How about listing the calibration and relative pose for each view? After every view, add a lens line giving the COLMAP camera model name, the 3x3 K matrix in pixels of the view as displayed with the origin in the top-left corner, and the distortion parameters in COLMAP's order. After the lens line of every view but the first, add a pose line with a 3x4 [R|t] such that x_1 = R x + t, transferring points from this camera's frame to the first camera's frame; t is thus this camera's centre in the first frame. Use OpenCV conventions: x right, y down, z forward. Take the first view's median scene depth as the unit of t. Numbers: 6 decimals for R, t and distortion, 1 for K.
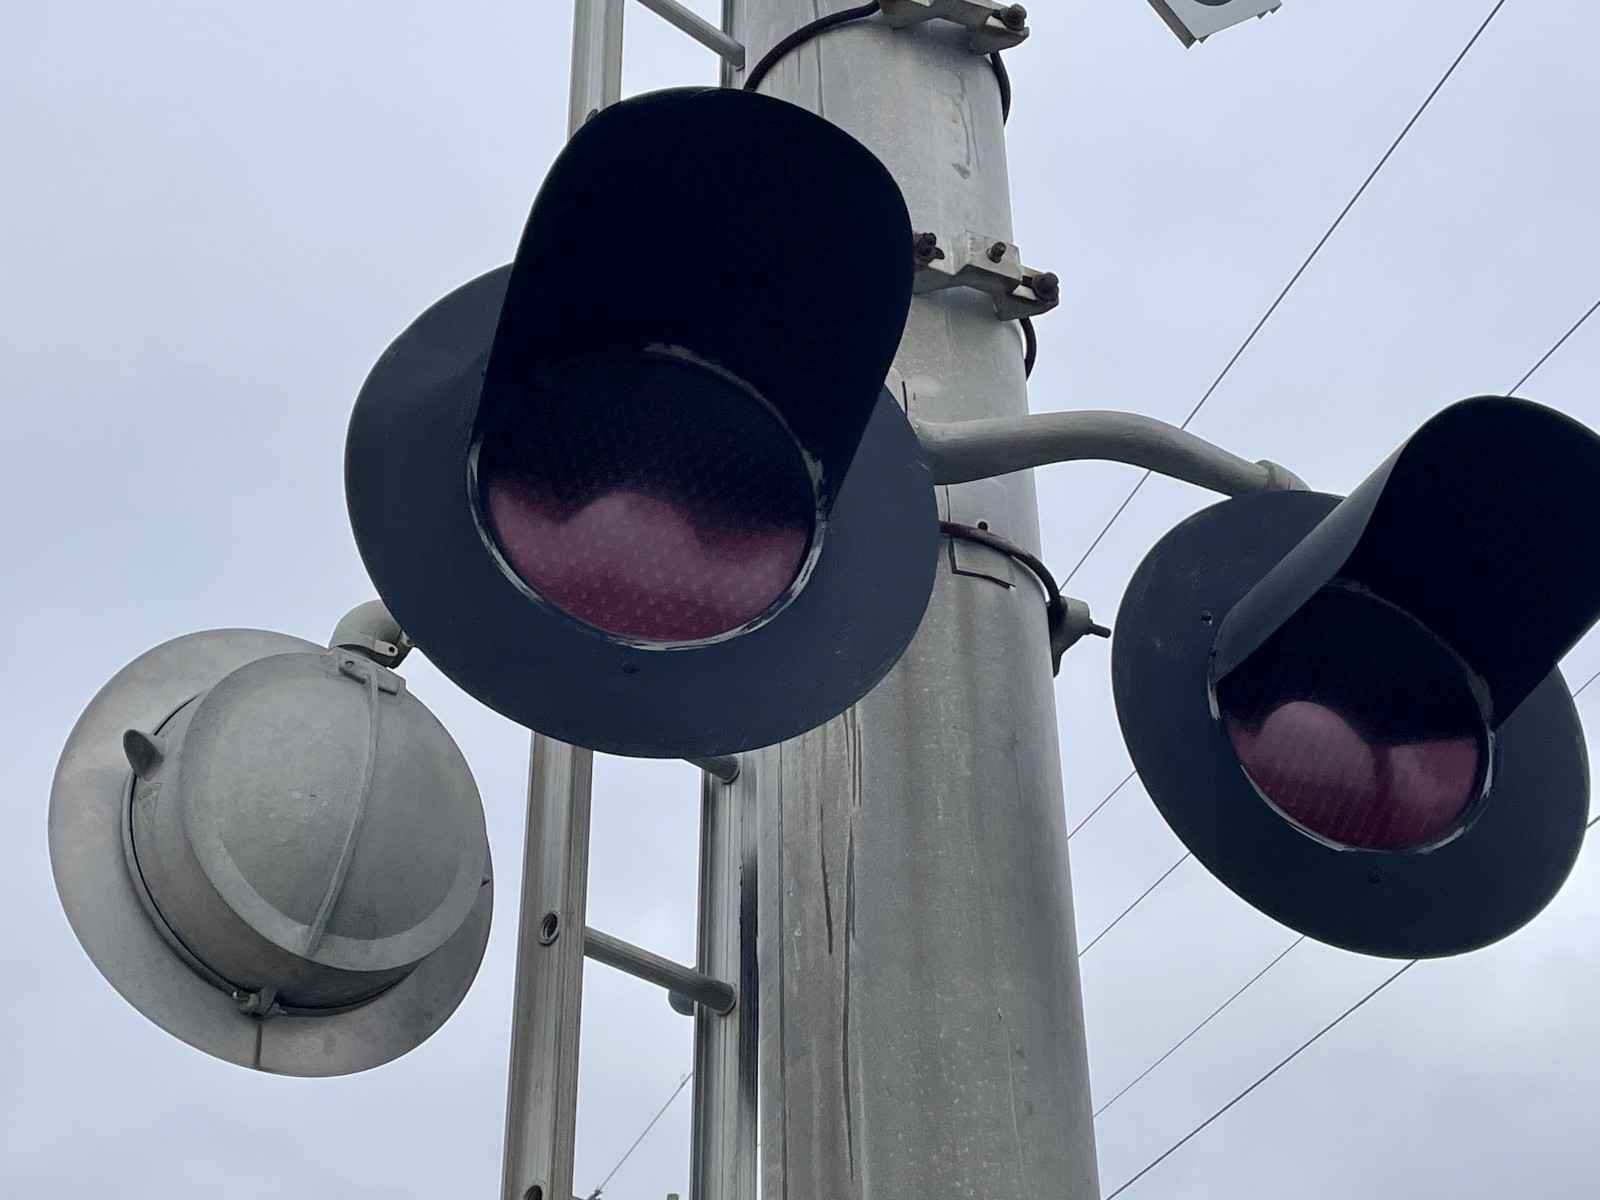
lens RADIAL K [[2319.9, 0, 800.0], [0, 2319.9, 600.0], [0, 0, 1]] dist [0.041292, 0.041403]
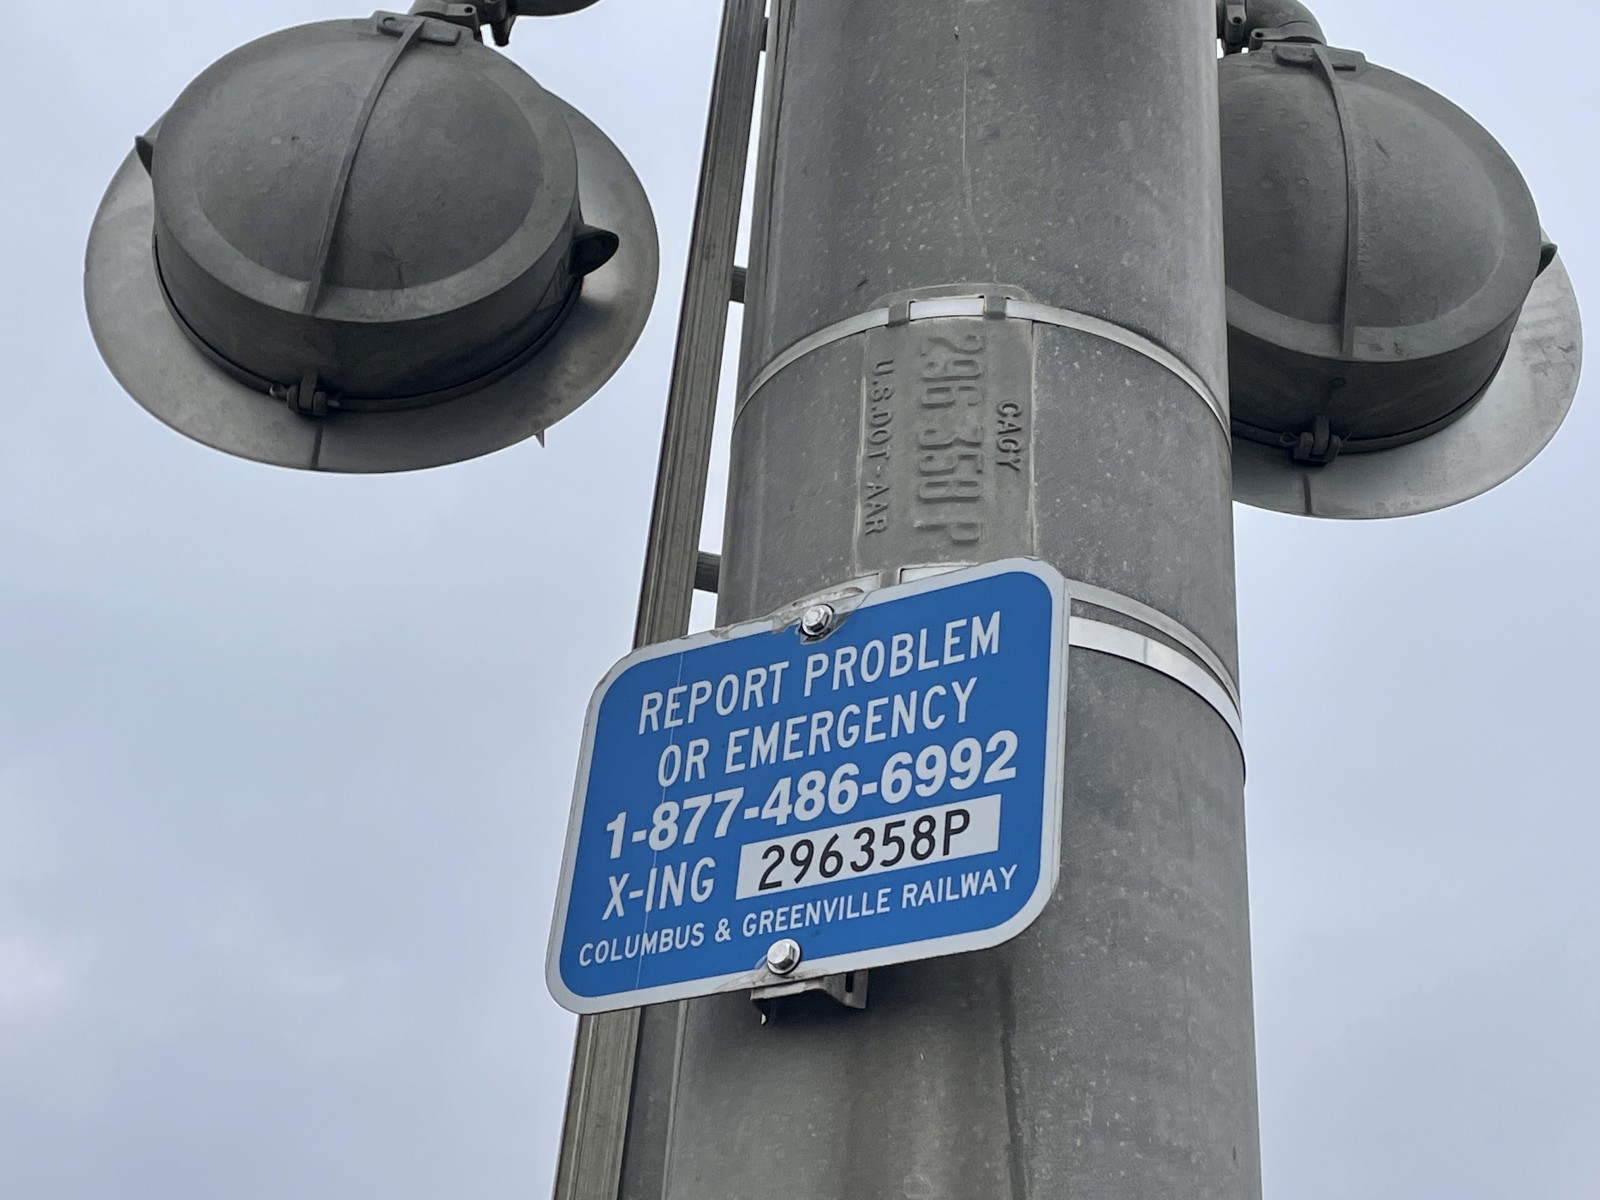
lens RADIAL K [[2588.0, 0, 800.0], [0, 2588.0, 600.0], [0, 0, 1]] dist [0.121175, -0.034803]
pose [[0.826981, -0.247205, -0.504968, 0.369411], [0.217429, 0.968889, -0.118234, 0.394286], [0.518486, -0.012018, 0.855002, 0.295936]]
